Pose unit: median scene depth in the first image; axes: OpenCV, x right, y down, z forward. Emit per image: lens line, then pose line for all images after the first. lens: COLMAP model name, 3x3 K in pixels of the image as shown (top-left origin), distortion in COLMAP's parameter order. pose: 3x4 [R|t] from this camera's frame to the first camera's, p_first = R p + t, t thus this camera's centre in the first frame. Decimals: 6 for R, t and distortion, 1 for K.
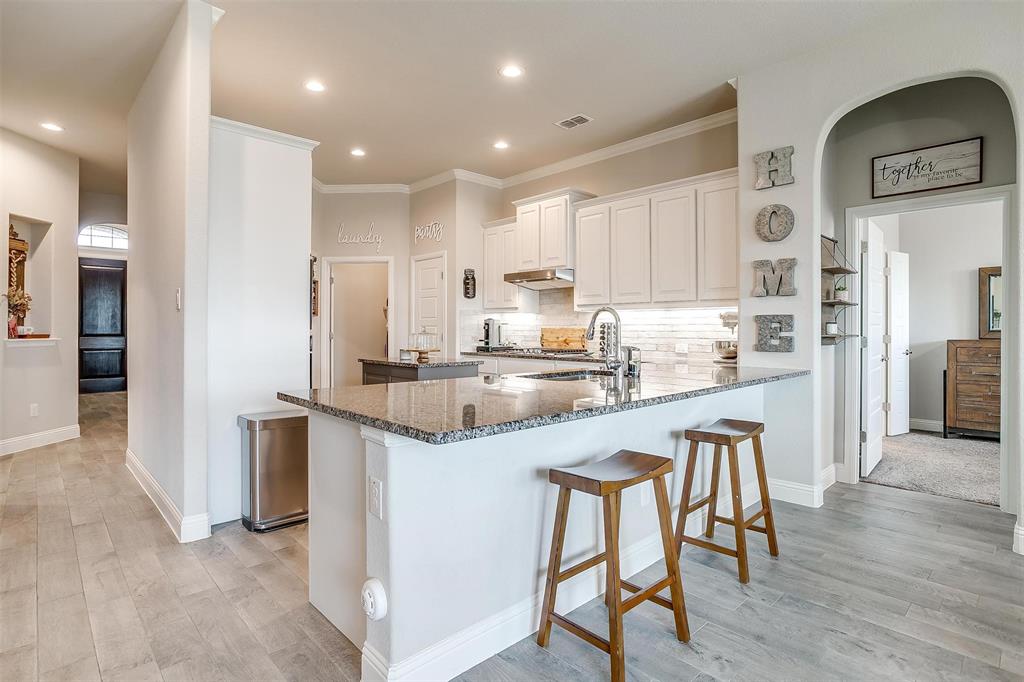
lens RADIAL K [[518.0, 0, 504.6], [0, 518.0, 328.6], [0, 0, 1]] dist [-0.057902, 0.030093]
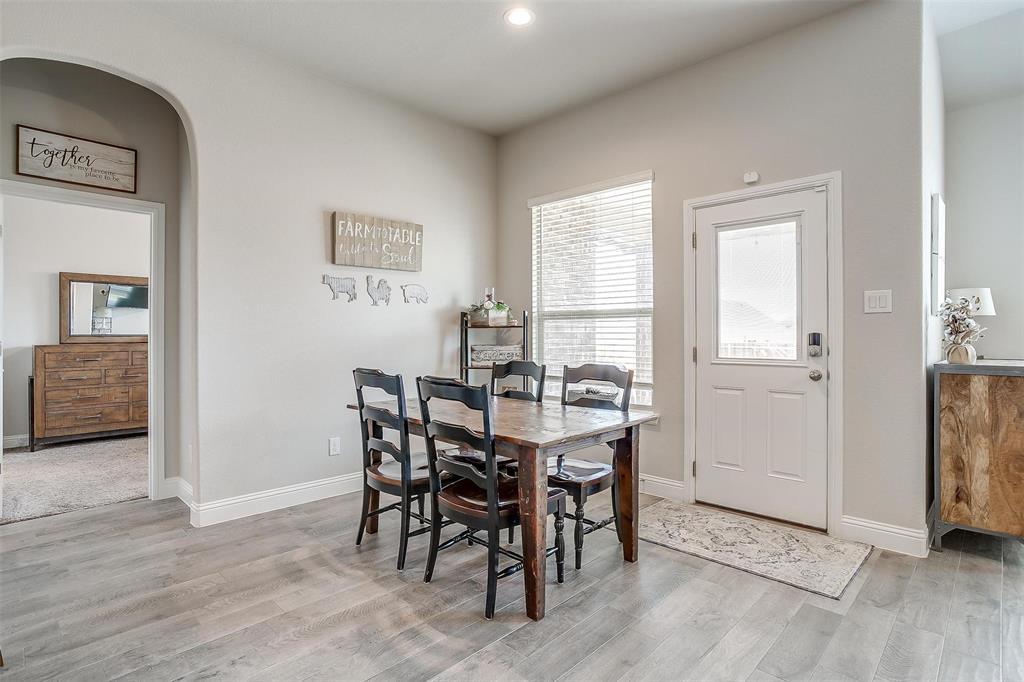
lens RADIAL K [[518.0, 0, 505.5], [0, 518.0, 332.6], [0, 0, 1]] dist [-0.057902, 0.030093]
pose [[-0.036741, 0.002002, 0.999323, -0.088158], [0.001270, 0.999997, -0.001957, 0.001563], [-0.999324, 0.001197, -0.036744, 0.180922]]
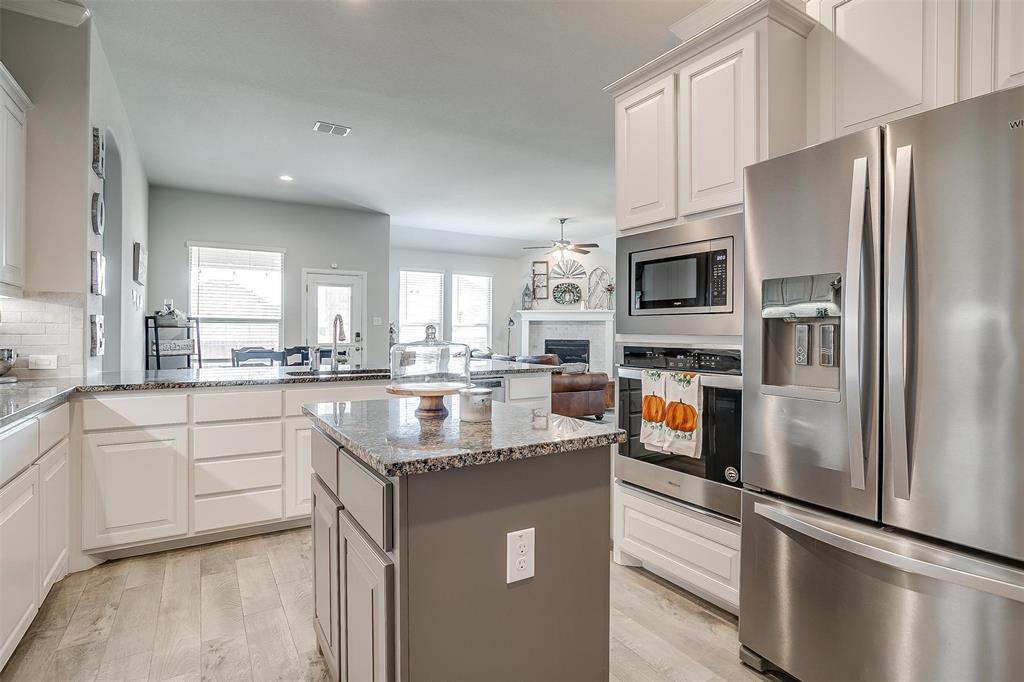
lens RADIAL K [[518.0, 0, 509.2], [0, 518.0, 329.5], [0, 0, 1]] dist [-0.057902, 0.030093]
pose [[-0.980624, -0.002460, 0.195882, -0.260181], [-0.003899, 0.999968, -0.006960, 0.001232], [-0.195858, -0.007588, -0.980603, 1.242888]]
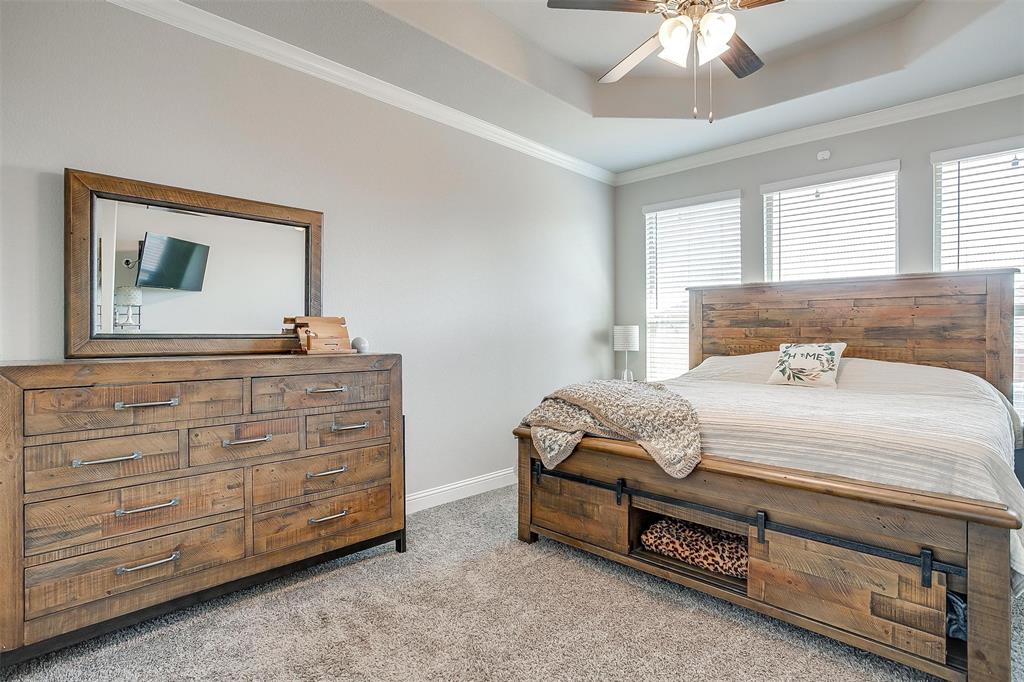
lens RADIAL K [[518.0, 0, 504.6], [0, 518.0, 336.8], [0, 0, 1]] dist [-0.057902, 0.030093]
pose [[-0.053723, -0.000116, 0.998556, 0.611292], [-0.006395, 0.999980, -0.000228, 0.003038], [-0.998535, -0.006398, -0.053723, 0.772230]]
